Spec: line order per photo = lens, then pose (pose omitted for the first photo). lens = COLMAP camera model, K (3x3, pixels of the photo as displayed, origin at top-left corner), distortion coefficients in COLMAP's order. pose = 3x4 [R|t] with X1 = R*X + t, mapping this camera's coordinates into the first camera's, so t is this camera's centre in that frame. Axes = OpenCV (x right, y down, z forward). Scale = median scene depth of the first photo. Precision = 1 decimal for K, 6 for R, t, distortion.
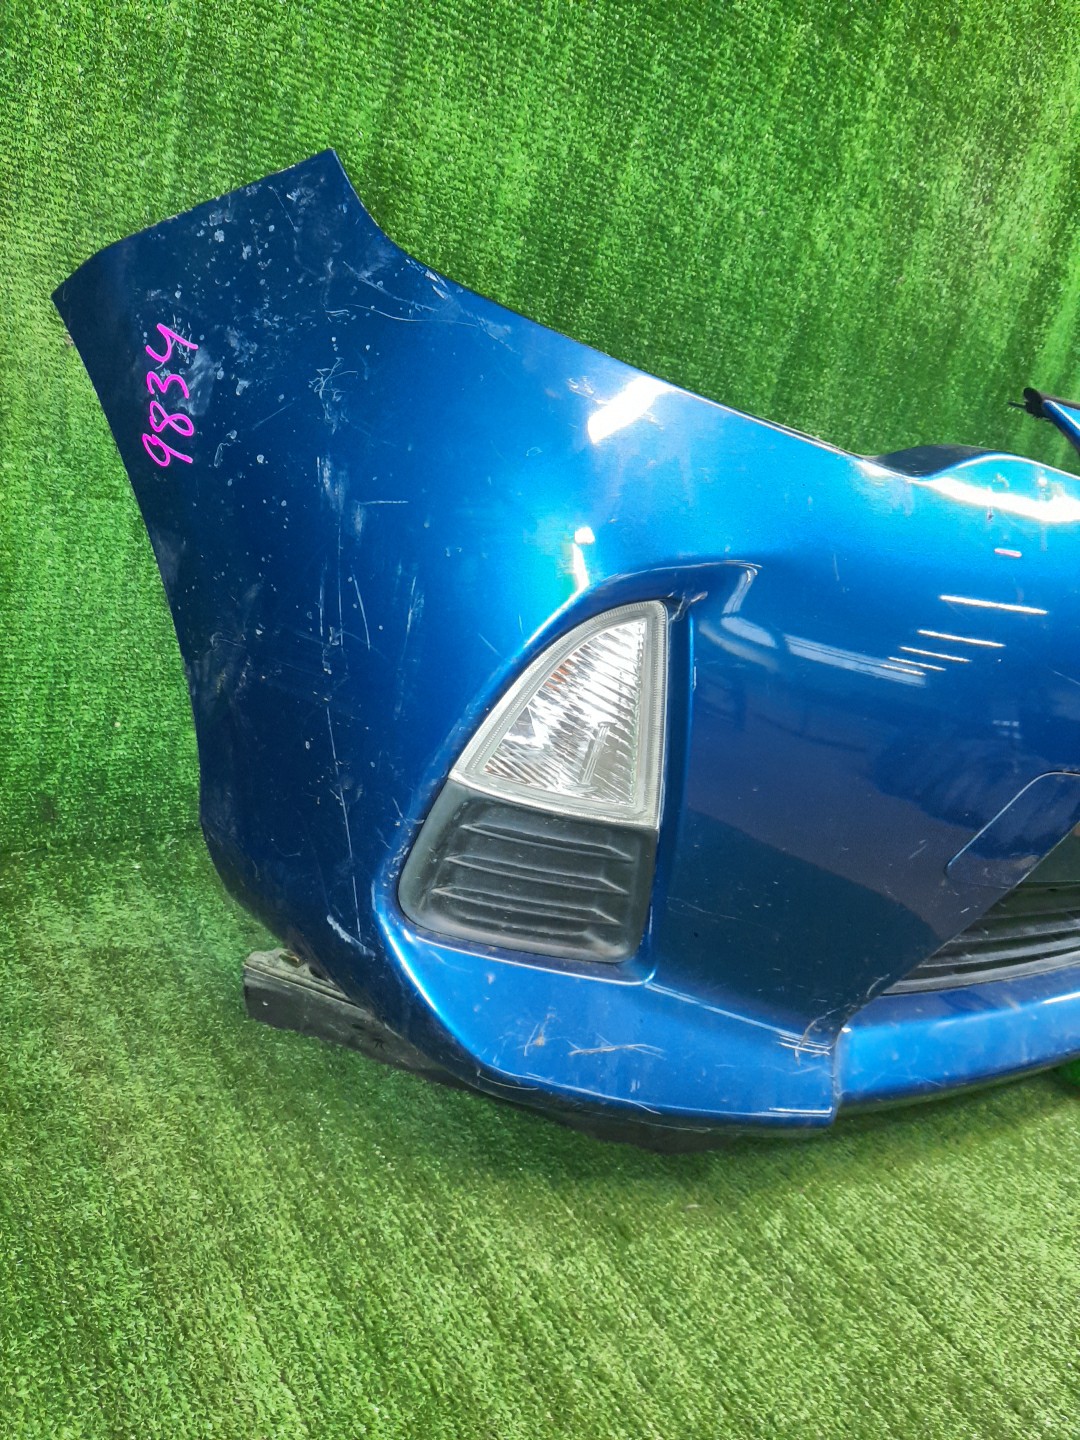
lens RADIAL K [[1055.2, 0, 534.9], [0, 1055.2, 718.4], [0, 0, 1]] dist [-0.045393, 0.059378]
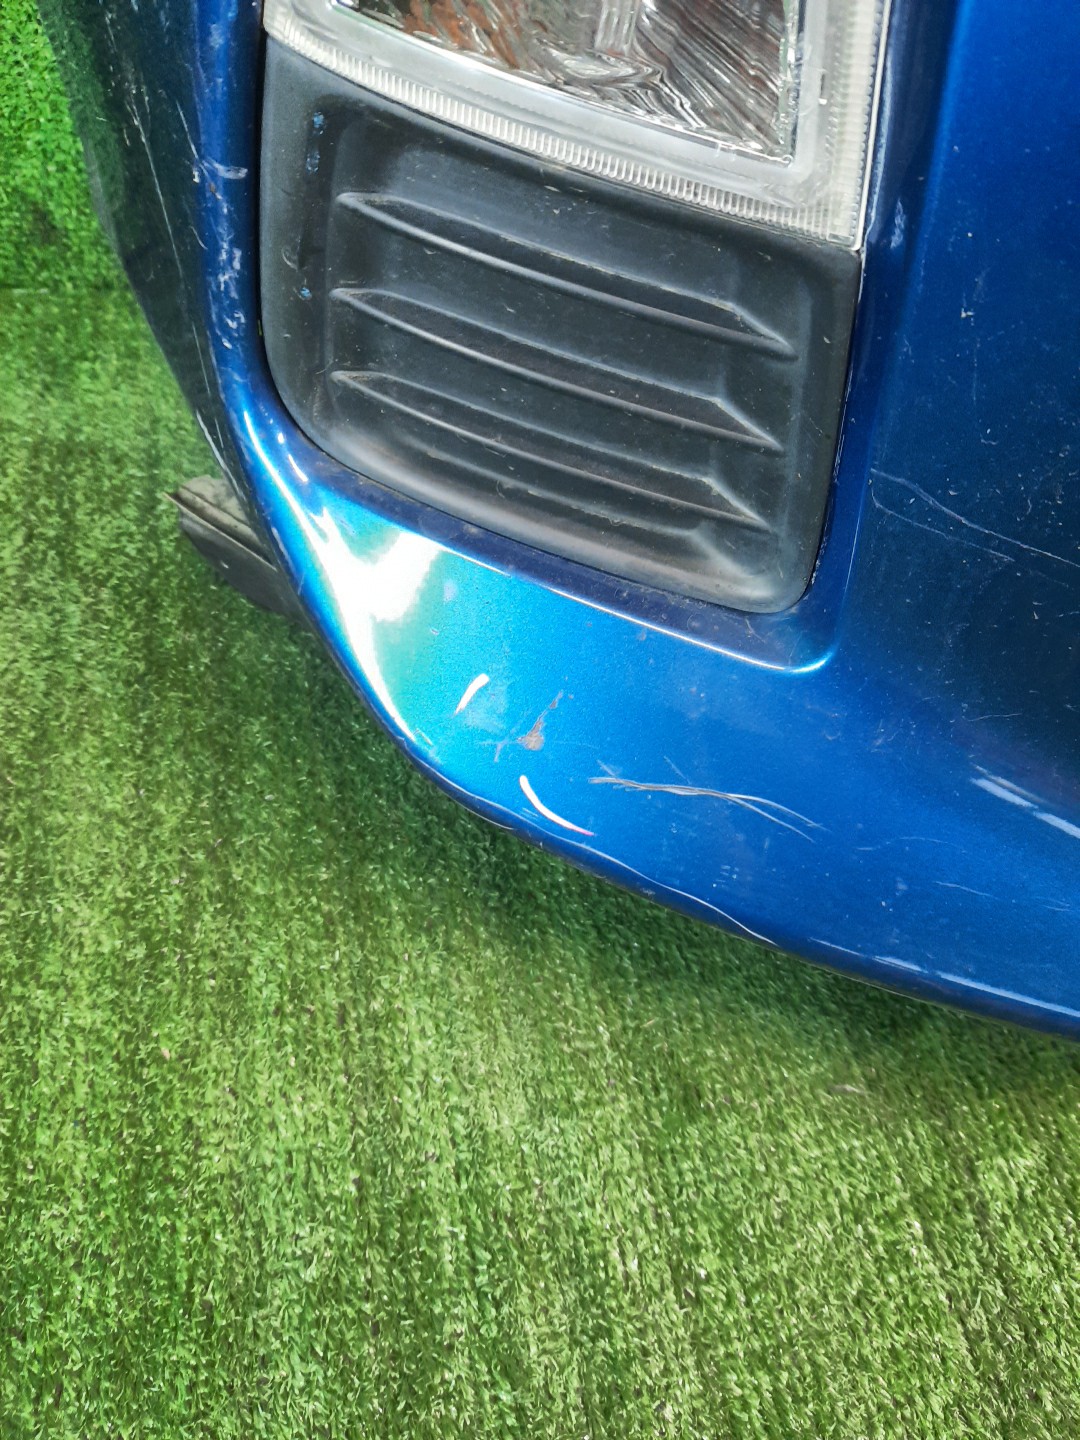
lens RADIAL K [[1050.2, 0, 540.0], [0, 1050.2, 720.0], [0, 0, 1]] dist [-0.018788, 0.024917]
pose [[0.901334, 0.237127, -0.362448, 0.170002], [-0.083096, 0.915946, 0.392603, 0.112296], [0.425080, -0.323749, 0.845277, 0.597296]]
